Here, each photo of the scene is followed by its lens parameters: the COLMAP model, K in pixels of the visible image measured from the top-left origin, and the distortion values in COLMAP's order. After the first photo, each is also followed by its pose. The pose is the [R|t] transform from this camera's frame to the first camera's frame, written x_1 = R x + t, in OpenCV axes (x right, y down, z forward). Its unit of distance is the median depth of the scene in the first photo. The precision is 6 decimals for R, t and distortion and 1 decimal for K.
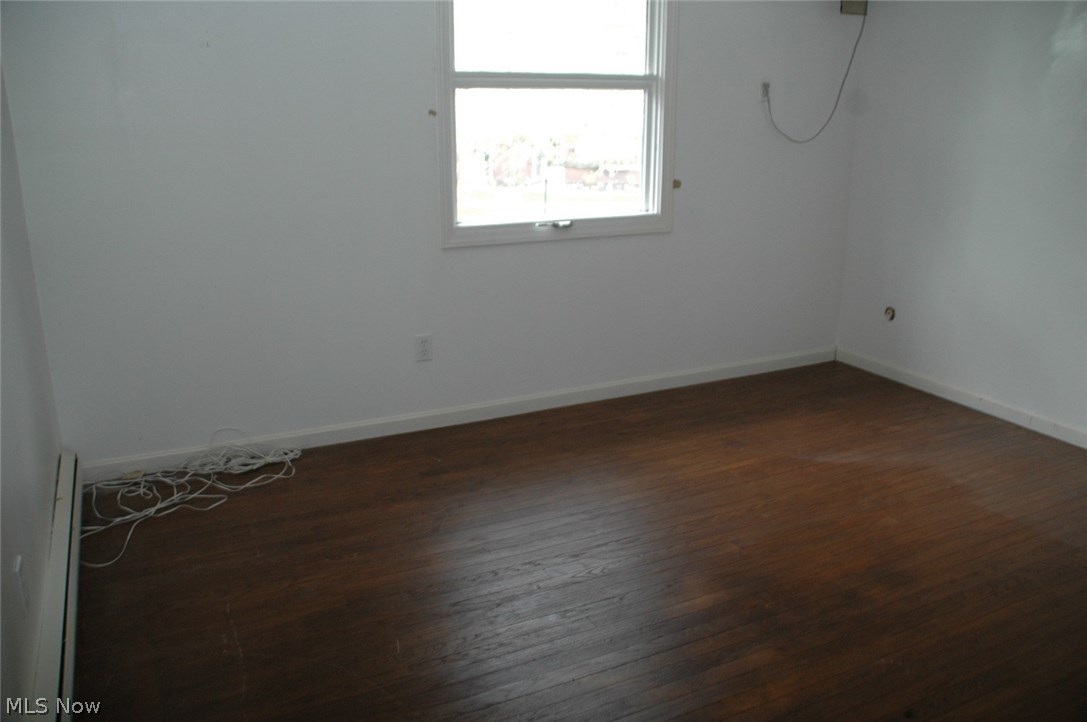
lens RADIAL K [[881.2, 0, 547.4], [0, 881.2, 367.0], [0, 0, 1]] dist [-0.166248, 0.141687]
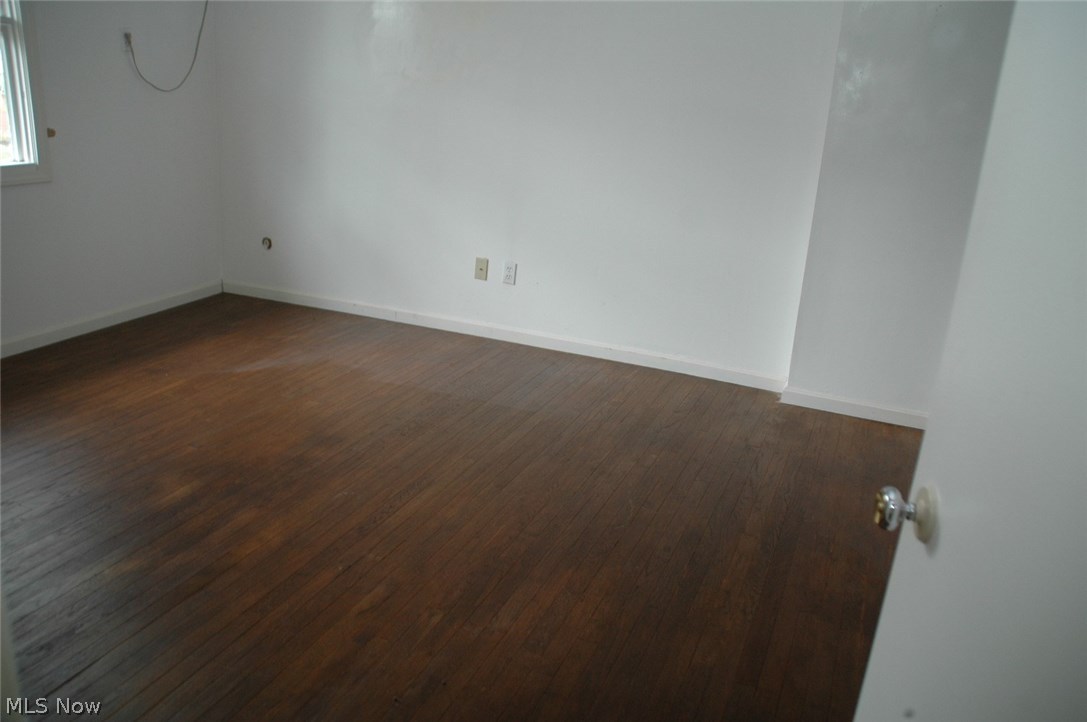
lens RADIAL K [[881.2, 0, 547.4], [0, 881.2, 367.0], [0, 0, 1]] dist [-0.166248, 0.141687]
pose [[0.742188, -0.169442, 0.648419, -0.123891], [0.134158, 0.985491, 0.103966, 0.039421], [-0.656627, 0.009828, 0.754151, -0.128012]]
